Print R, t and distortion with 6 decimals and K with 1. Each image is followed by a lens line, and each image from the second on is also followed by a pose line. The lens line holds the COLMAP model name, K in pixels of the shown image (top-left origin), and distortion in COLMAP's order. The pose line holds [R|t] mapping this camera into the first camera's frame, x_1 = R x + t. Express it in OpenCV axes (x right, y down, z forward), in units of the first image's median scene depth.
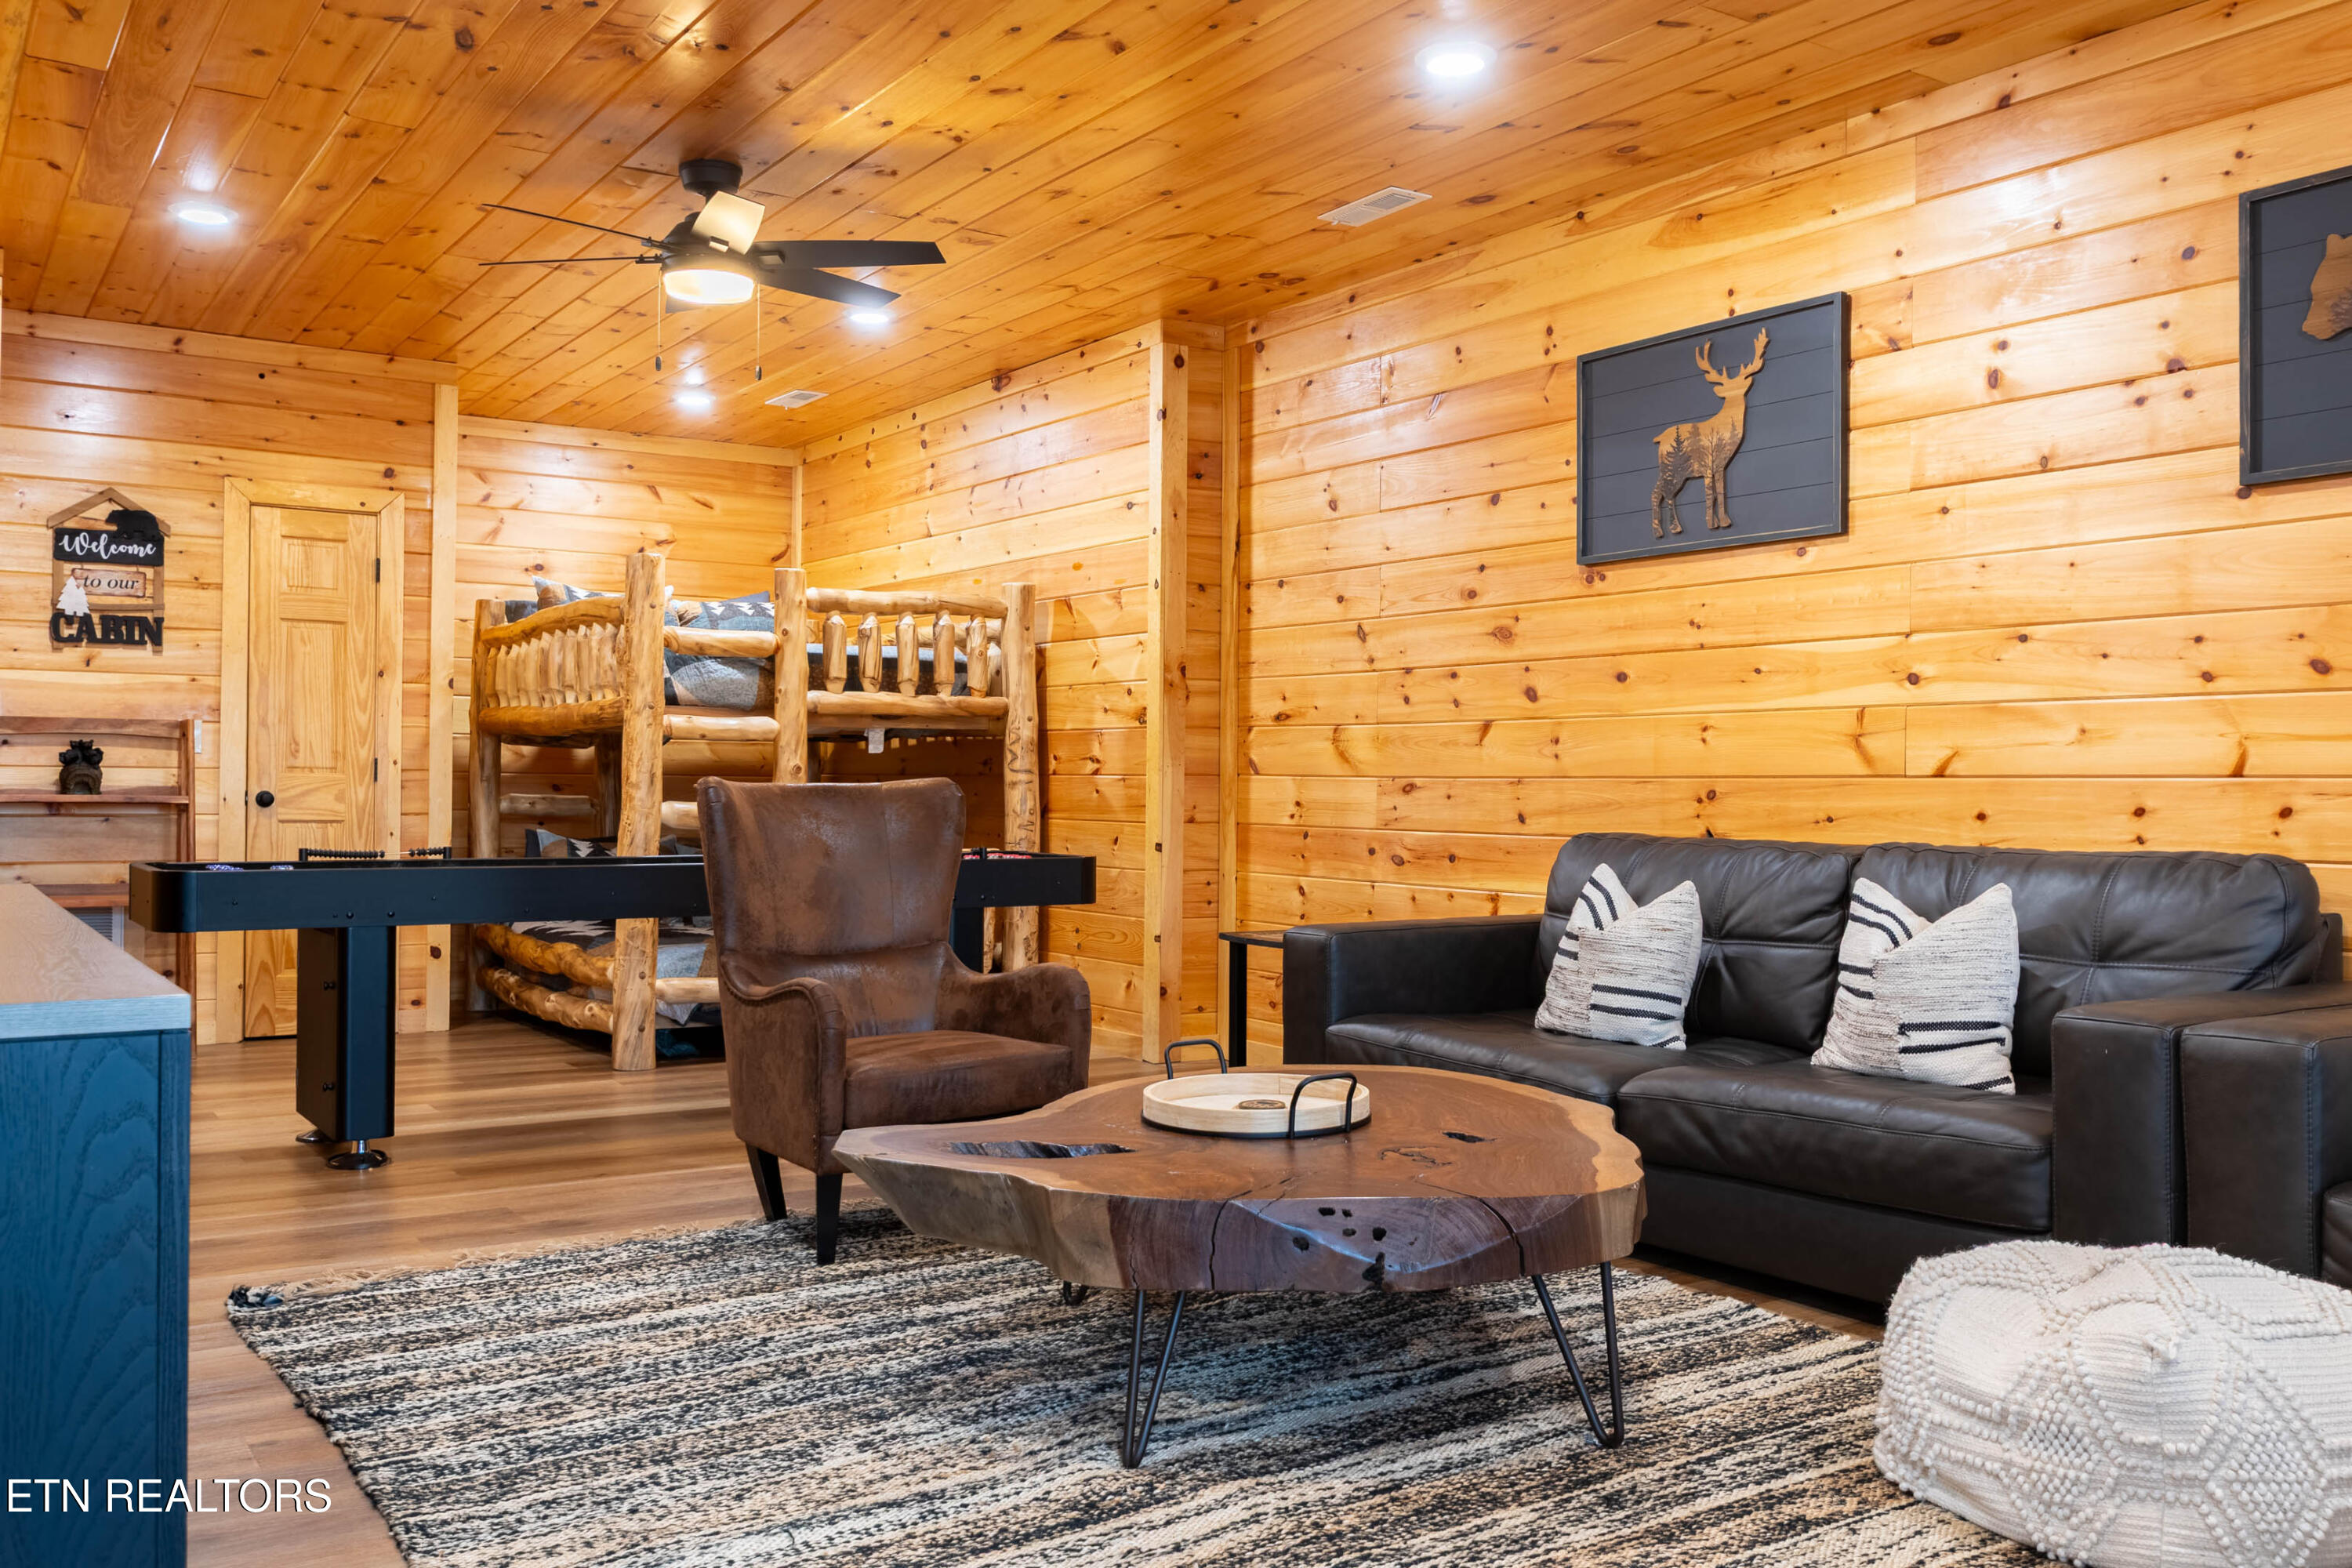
lens RADIAL K [[1946.1, 0, 1196.7], [0, 1946.1, 791.7], [0, 0, 1]] dist [-0.004932, 0.003393]
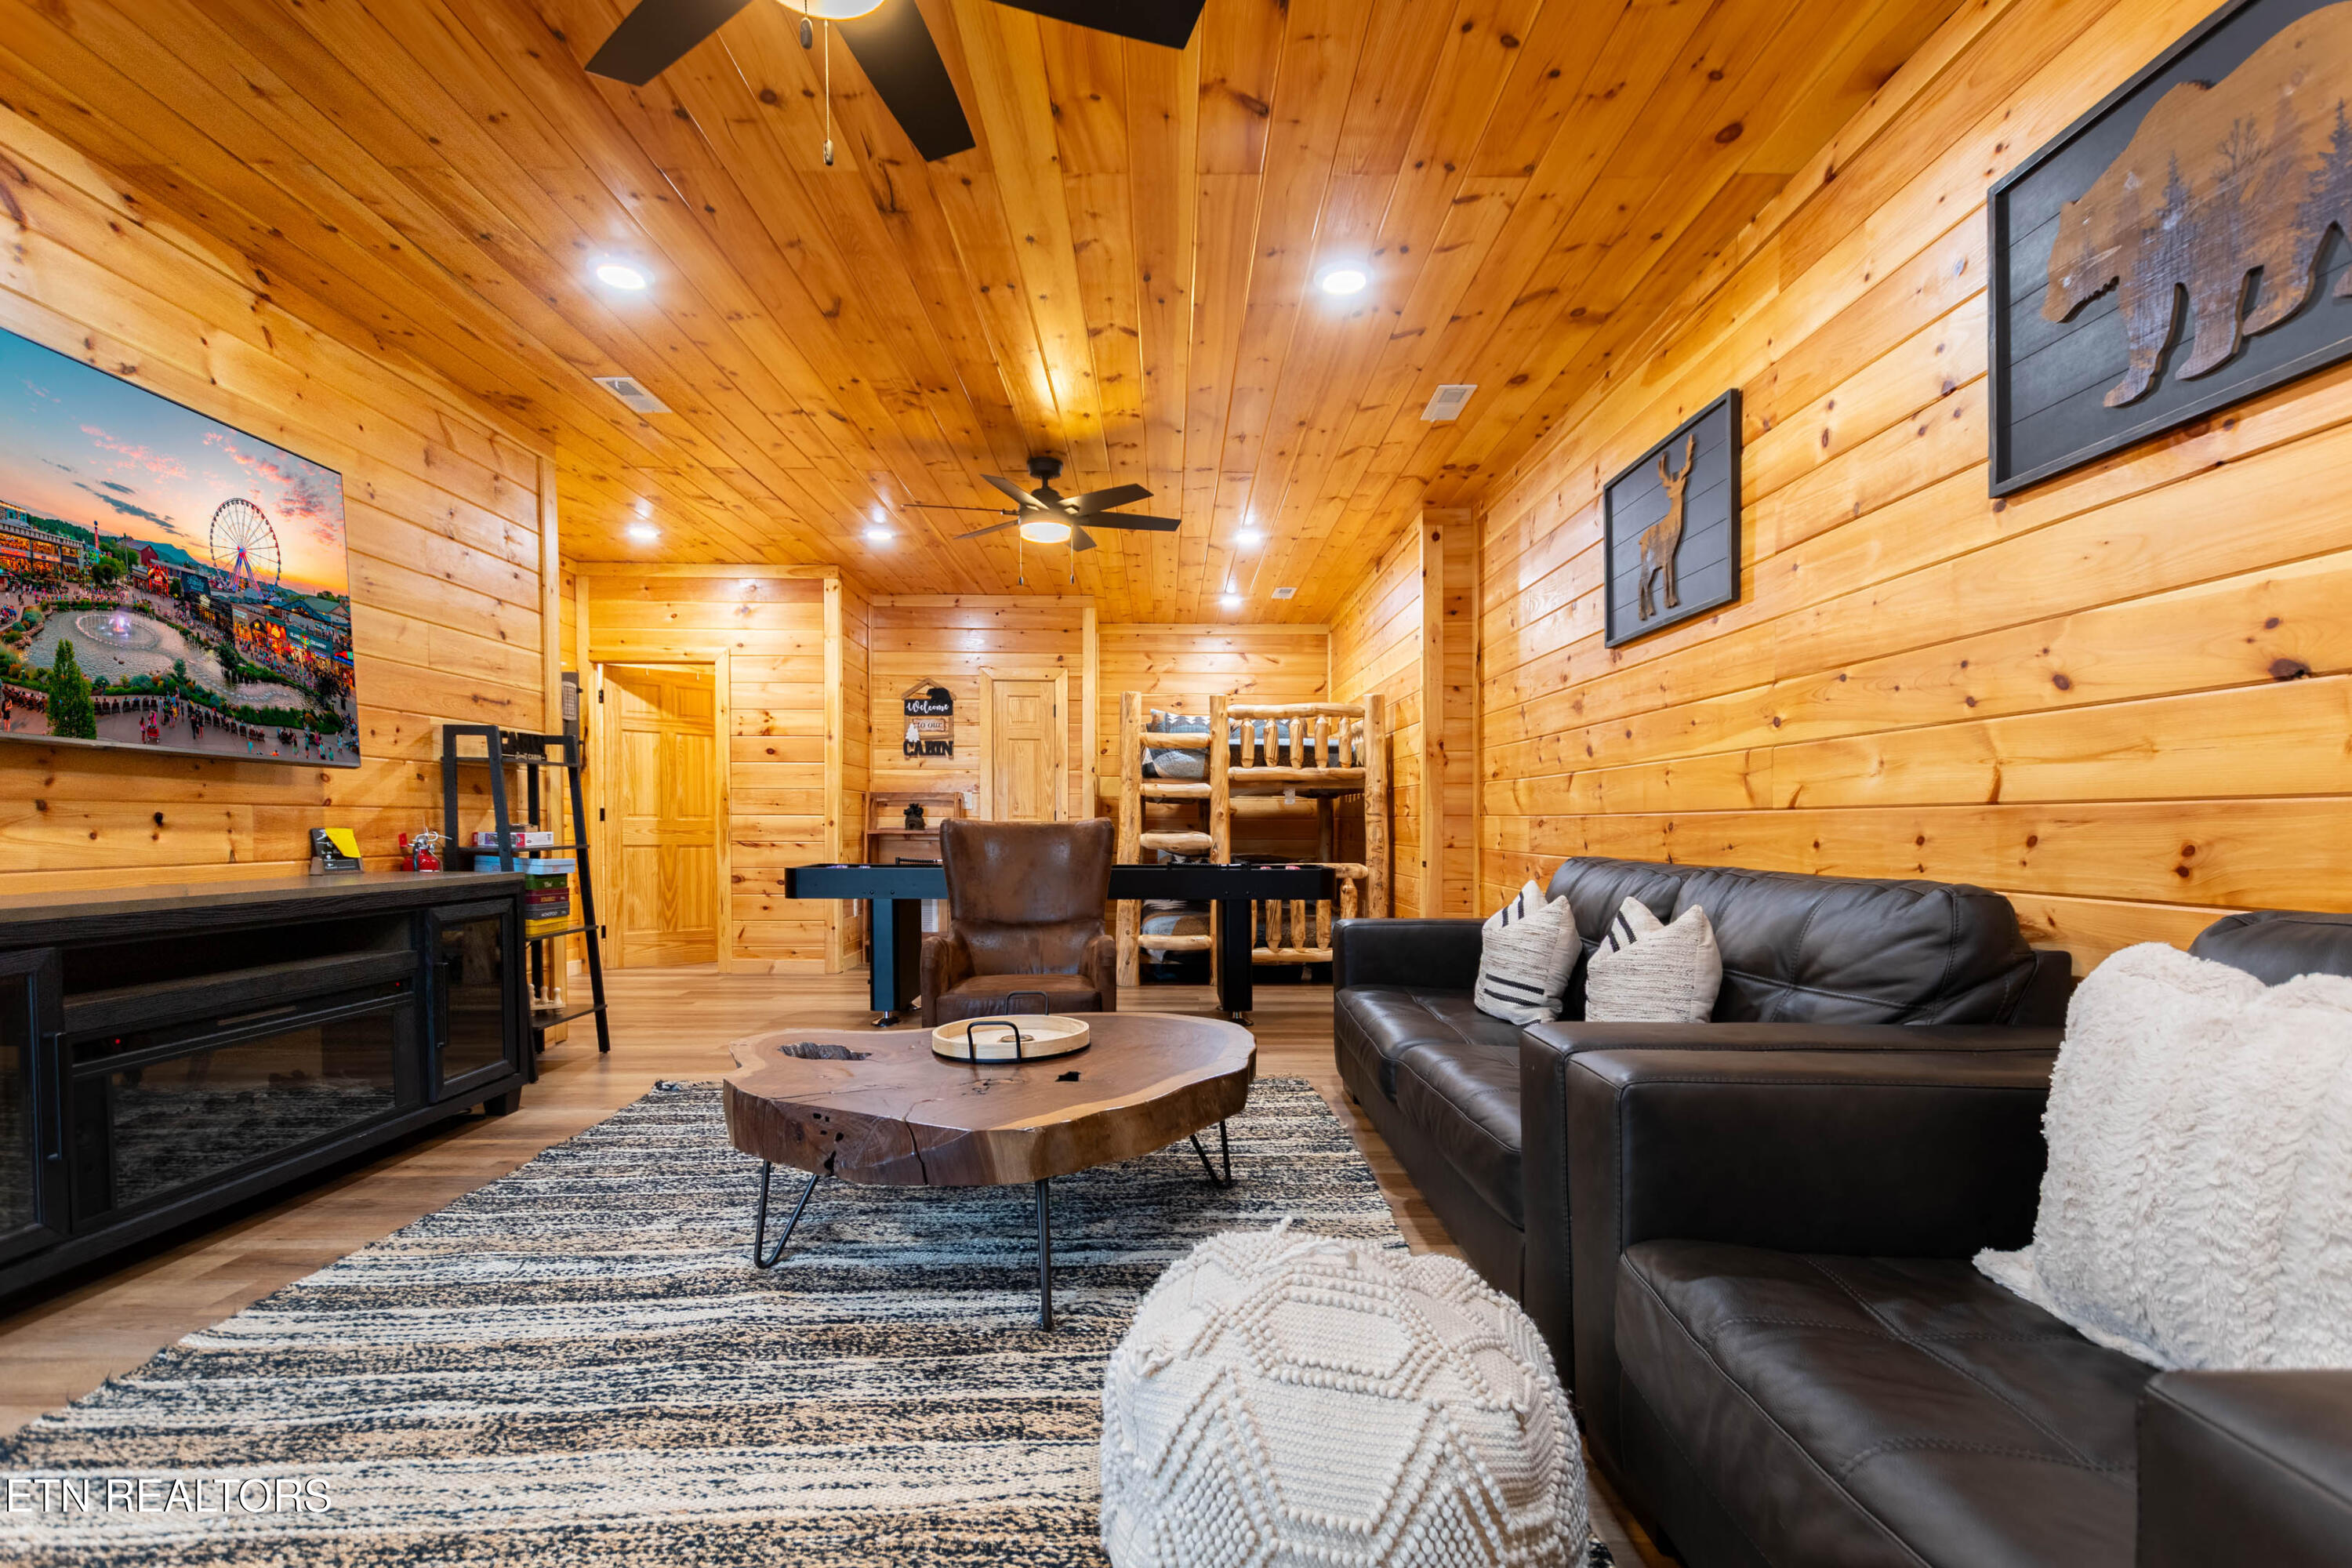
lens RADIAL K [[1101.5, 0, 1183.8], [0, 1101.5, 848.5], [0, 0, 1]] dist [0.021624, -0.008923]
pose [[0.839177, 0.006603, -0.543818, 0.420876], [0.002689, 0.999864, 0.016289, 0.003749], [0.543852, -0.015131, 0.839045, 0.269386]]
